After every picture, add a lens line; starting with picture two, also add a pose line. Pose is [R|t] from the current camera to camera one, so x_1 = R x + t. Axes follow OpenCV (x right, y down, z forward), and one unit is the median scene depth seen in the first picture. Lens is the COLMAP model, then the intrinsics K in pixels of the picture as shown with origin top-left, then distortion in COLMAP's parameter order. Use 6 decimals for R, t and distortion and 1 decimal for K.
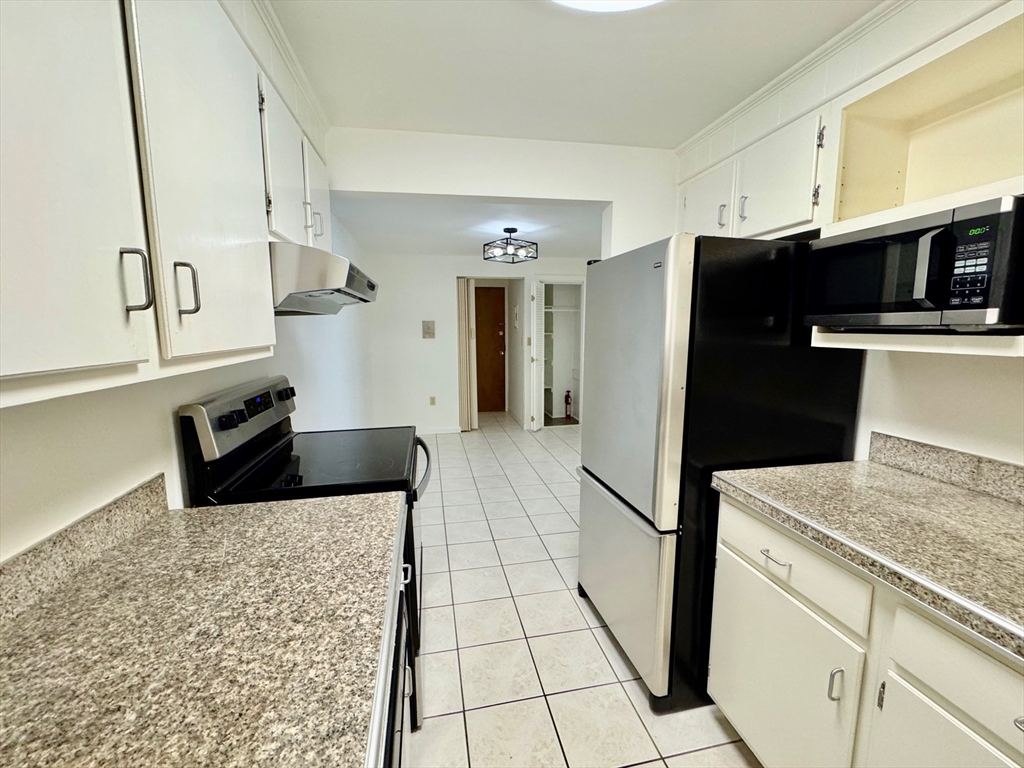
lens RADIAL K [[407.3, 0, 509.0], [0, 407.3, 379.8], [0, 0, 1]] dist [0.001390, 0.000229]
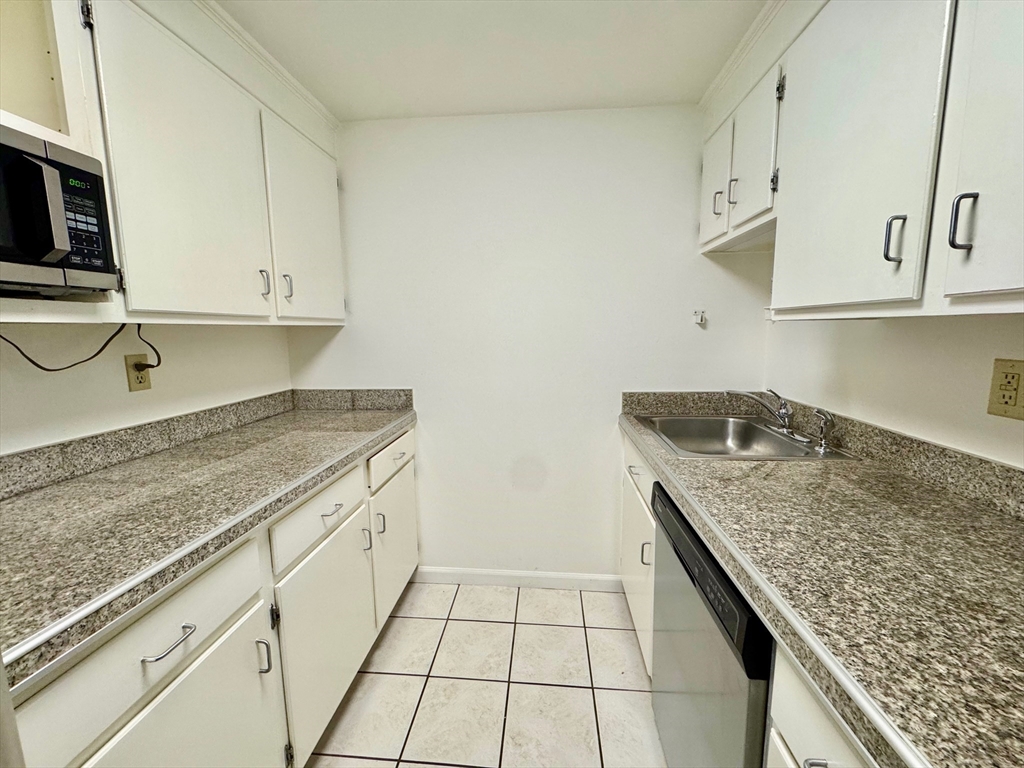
lens RADIAL K [[407.3, 0, 510.8], [0, 407.3, 382.2], [0, 0, 1]] dist [0.001390, 0.000229]
pose [[-0.959684, -0.021931, 0.280224, -0.033283], [0.050722, 0.967073, 0.249395, -0.108447], [-0.276466, 0.253554, -0.926972, 1.585172]]
